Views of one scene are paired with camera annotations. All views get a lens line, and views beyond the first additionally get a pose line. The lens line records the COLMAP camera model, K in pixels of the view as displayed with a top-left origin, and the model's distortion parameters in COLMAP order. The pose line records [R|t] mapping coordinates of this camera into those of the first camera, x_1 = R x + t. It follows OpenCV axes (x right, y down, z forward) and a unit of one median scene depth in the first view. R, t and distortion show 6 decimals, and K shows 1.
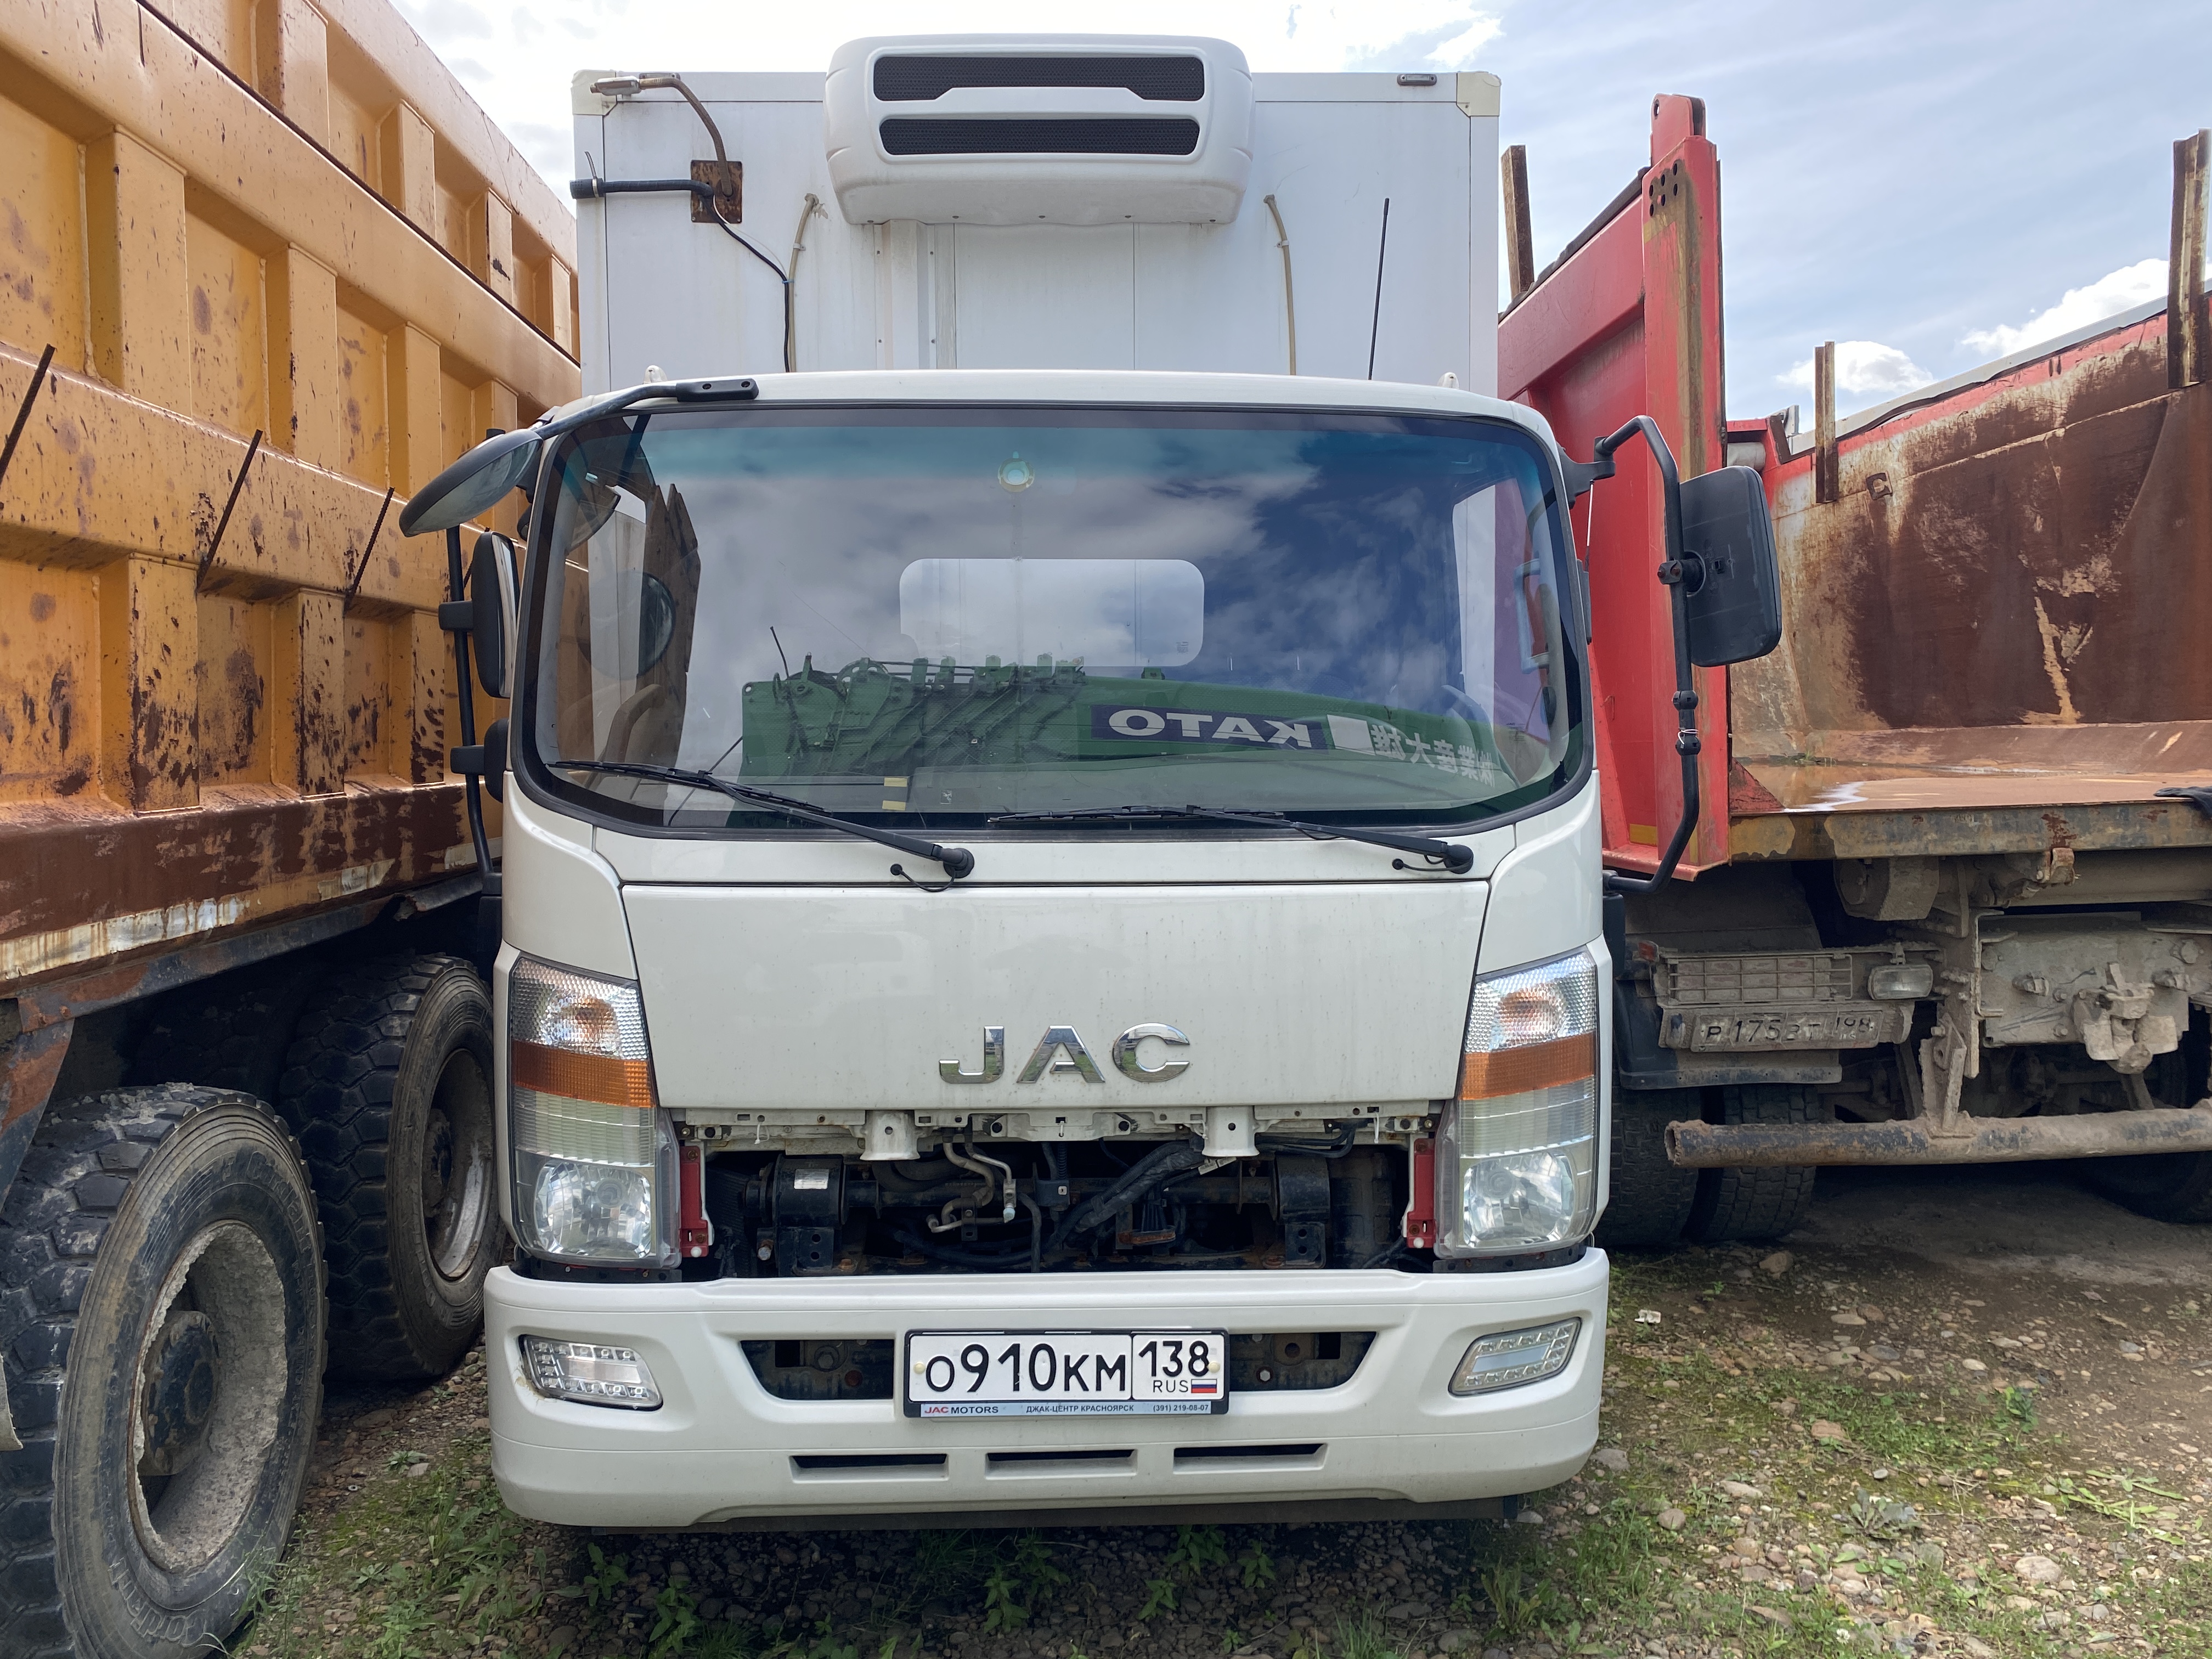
lens RADIAL K [[1747.8, 0, 1106.0], [0, 1747.8, 829.5], [0, 0, 1]] dist [0.045586, -0.062941]
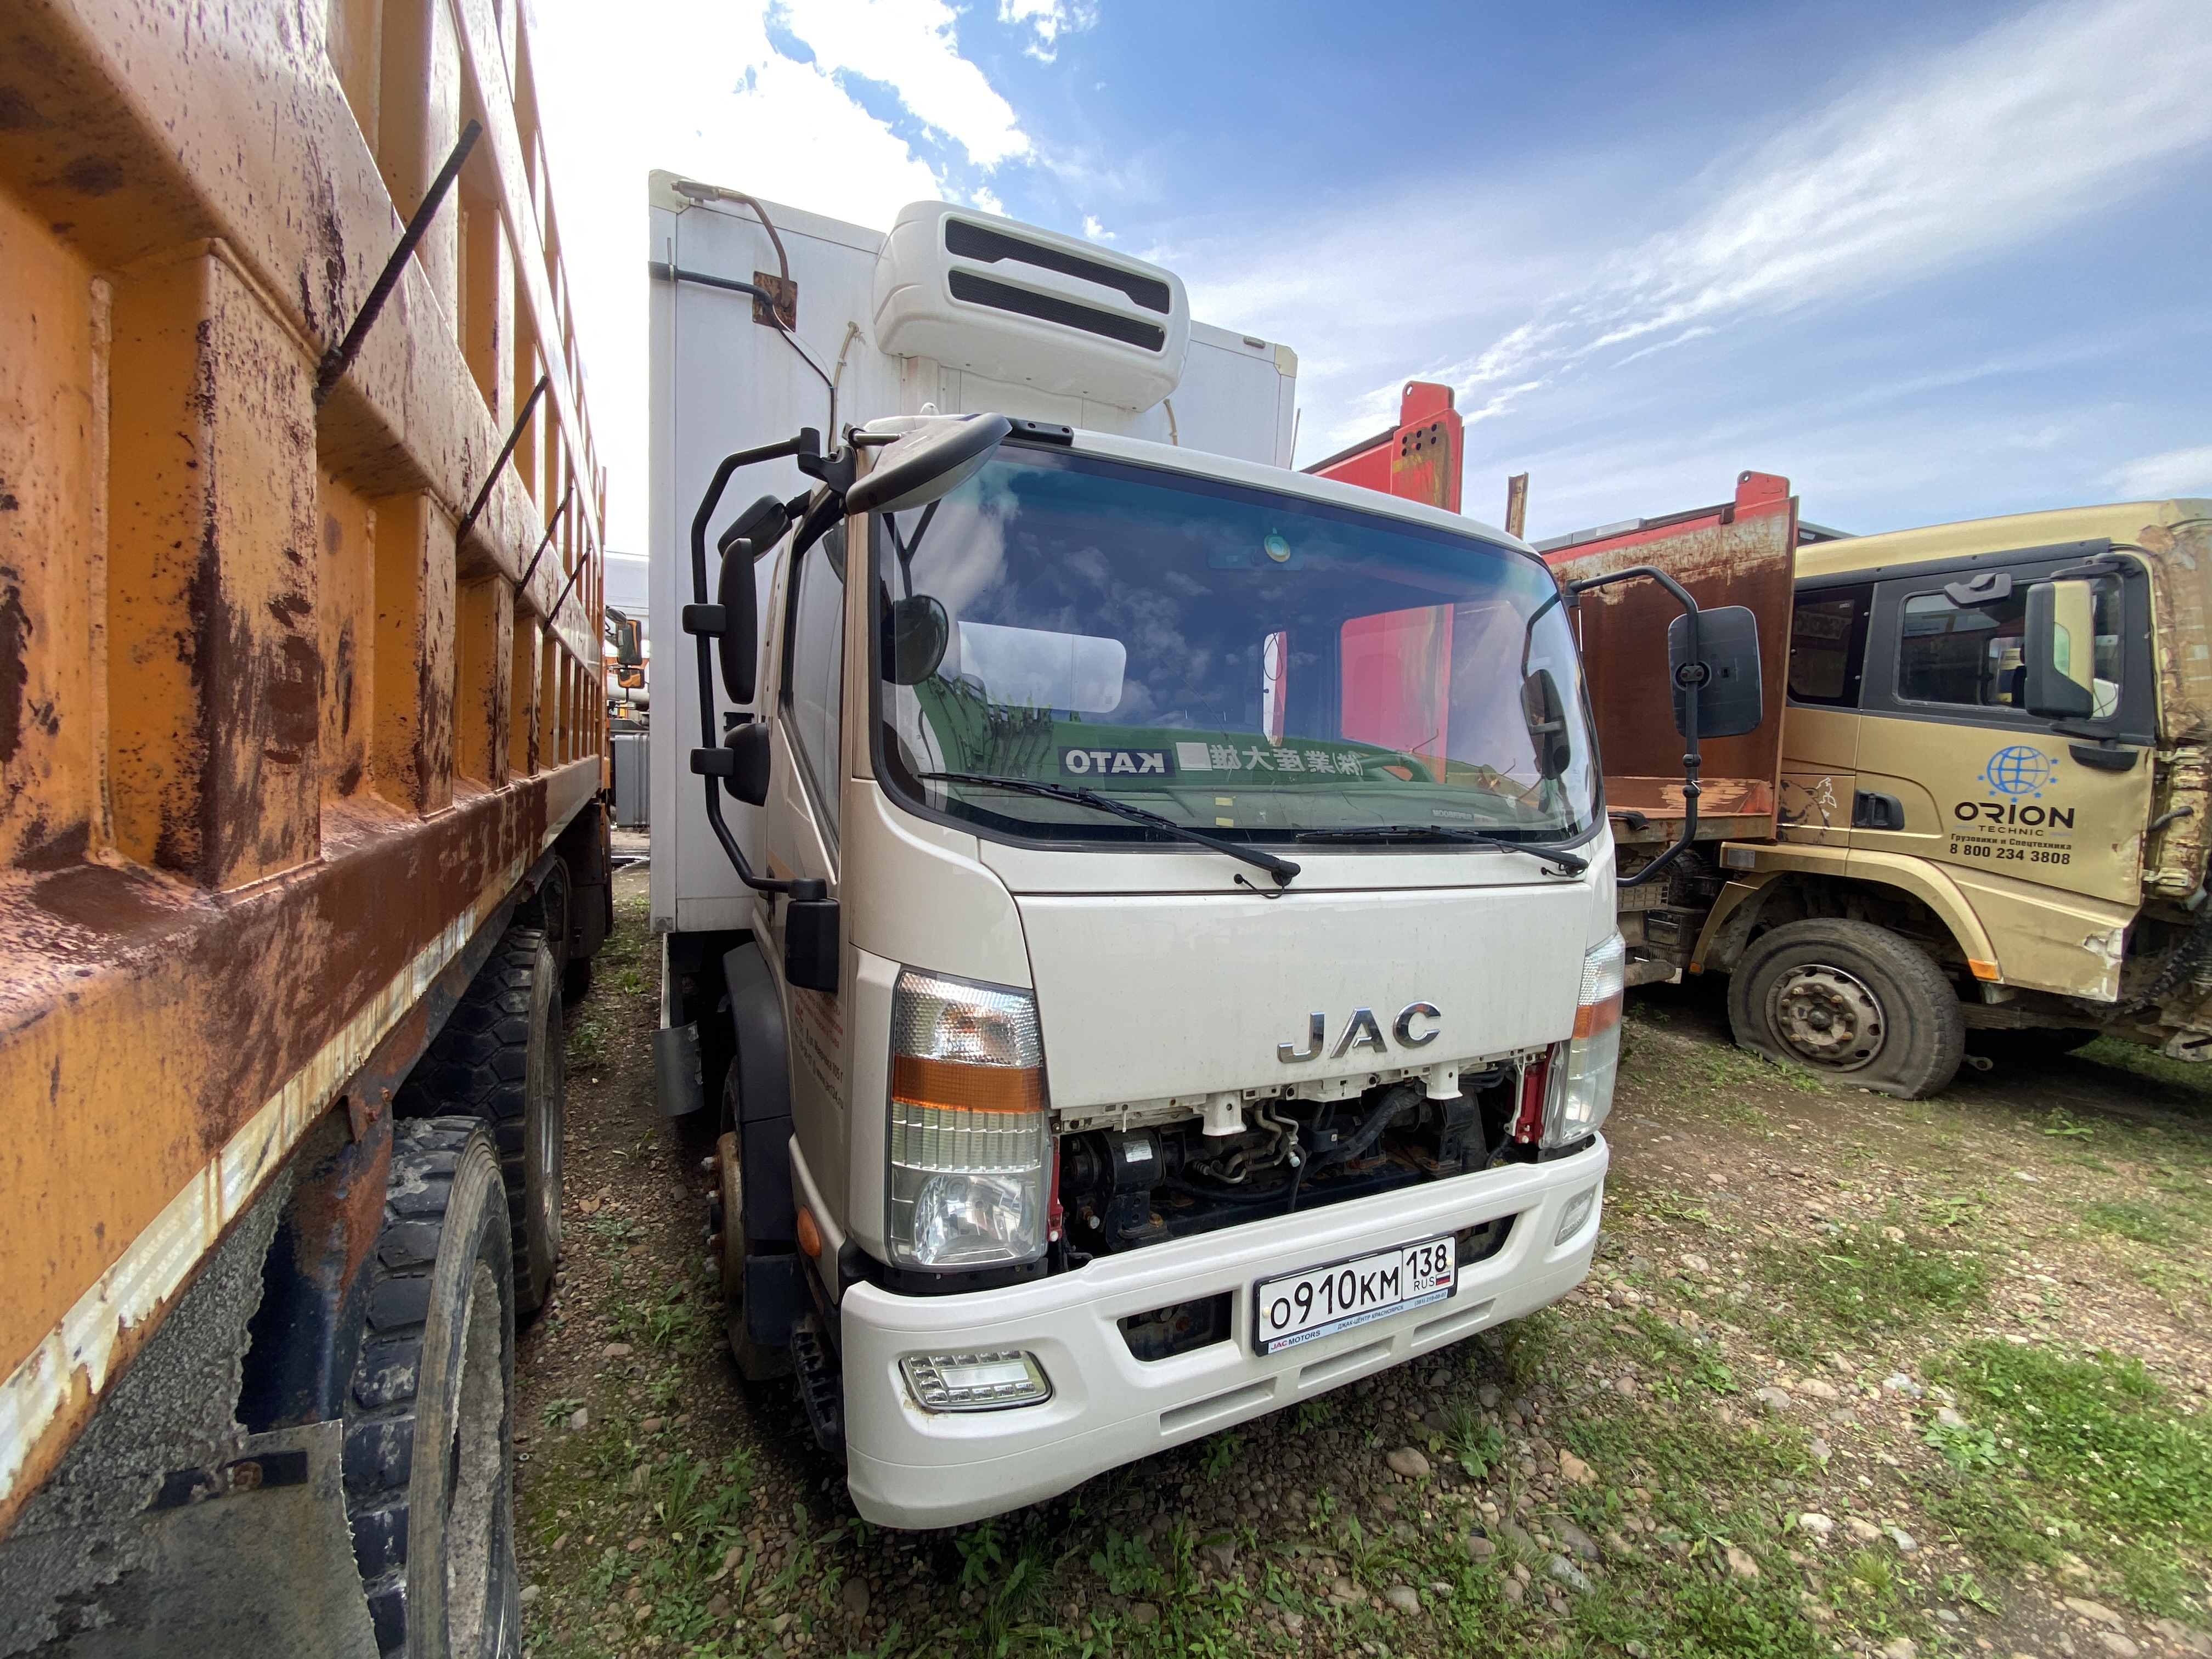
lens RADIAL K [[904.1, 0, 1095.0], [0, 904.1, 834.7], [0, 0, 1]] dist [0.031260, -0.031156]
pose [[0.909714, 0.008983, 0.415139, -0.448731], [-0.023172, 0.999306, 0.029154, -0.020856], [-0.414589, -0.036142, 0.909291, 0.502263]]
